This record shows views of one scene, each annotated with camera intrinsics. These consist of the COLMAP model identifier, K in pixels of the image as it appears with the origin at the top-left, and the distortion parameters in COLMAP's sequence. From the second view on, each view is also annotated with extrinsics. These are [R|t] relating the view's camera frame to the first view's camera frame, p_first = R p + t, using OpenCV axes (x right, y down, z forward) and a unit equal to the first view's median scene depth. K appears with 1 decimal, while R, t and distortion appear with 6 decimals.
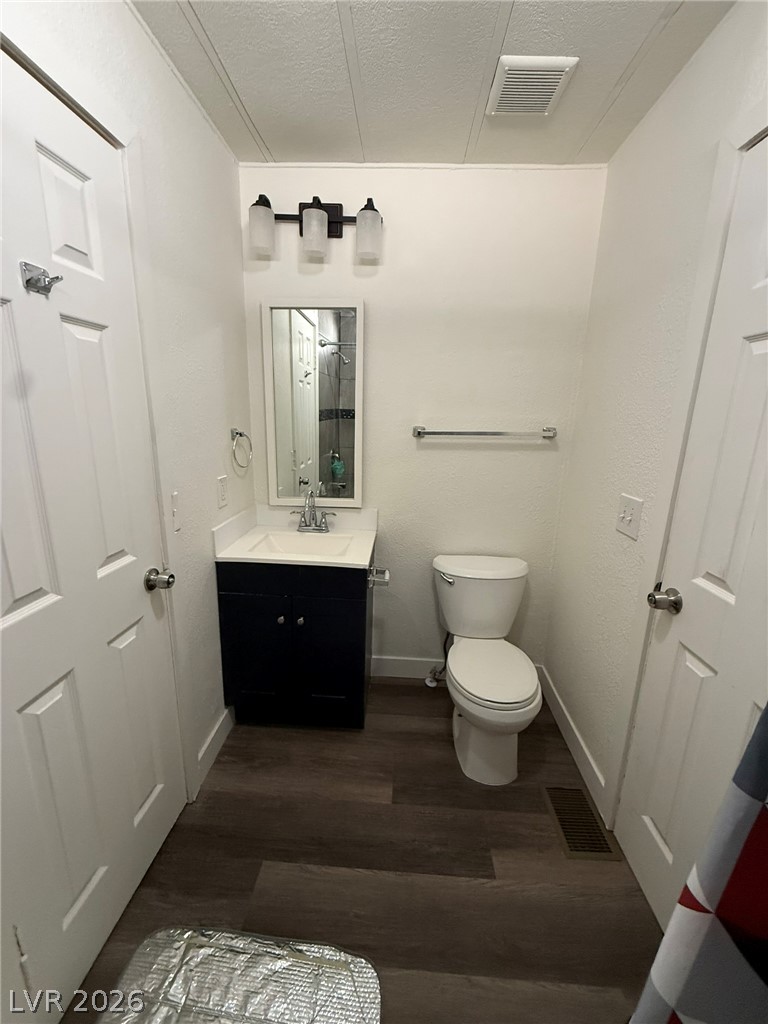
lens RADIAL K [[409.4, 0, 386.0], [0, 409.4, 514.2], [0, 0, 1]] dist [-0.001198, 0.000351]
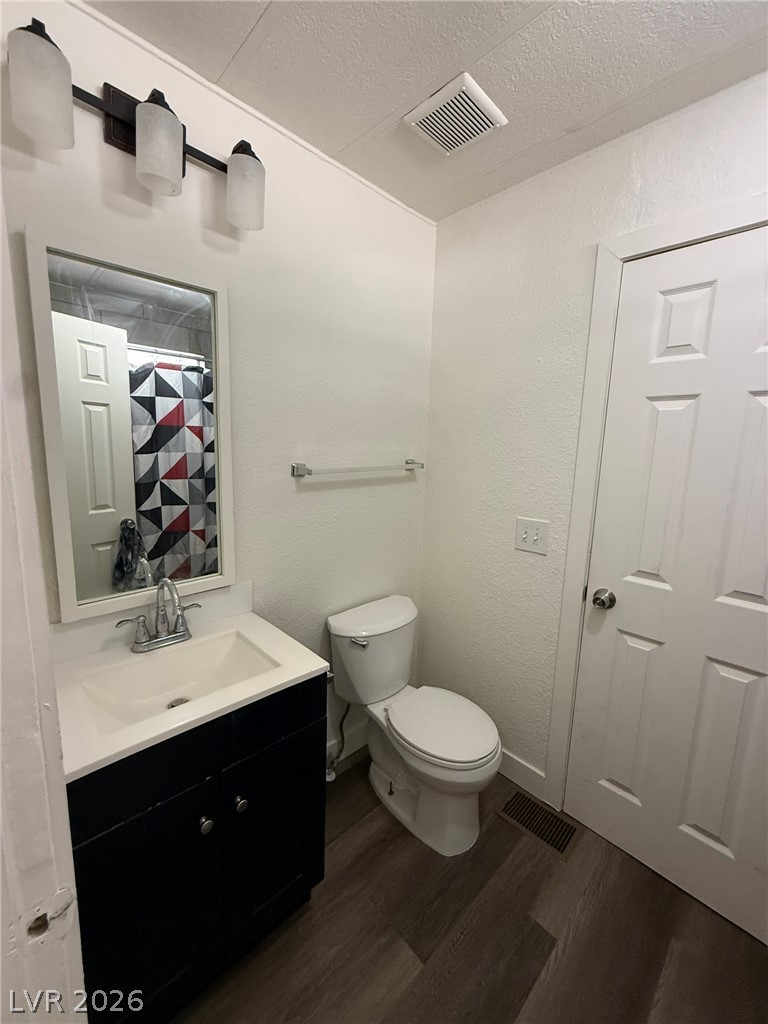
lens RADIAL K [[409.4, 0, 383.9], [0, 409.4, 511.7], [0, 0, 1]] dist [-0.001198, 0.000351]
pose [[0.684560, -0.122932, 0.718516, -0.413448], [0.163839, 0.986406, 0.012670, -0.116243], [-0.710306, 0.109047, 0.695395, 0.386380]]
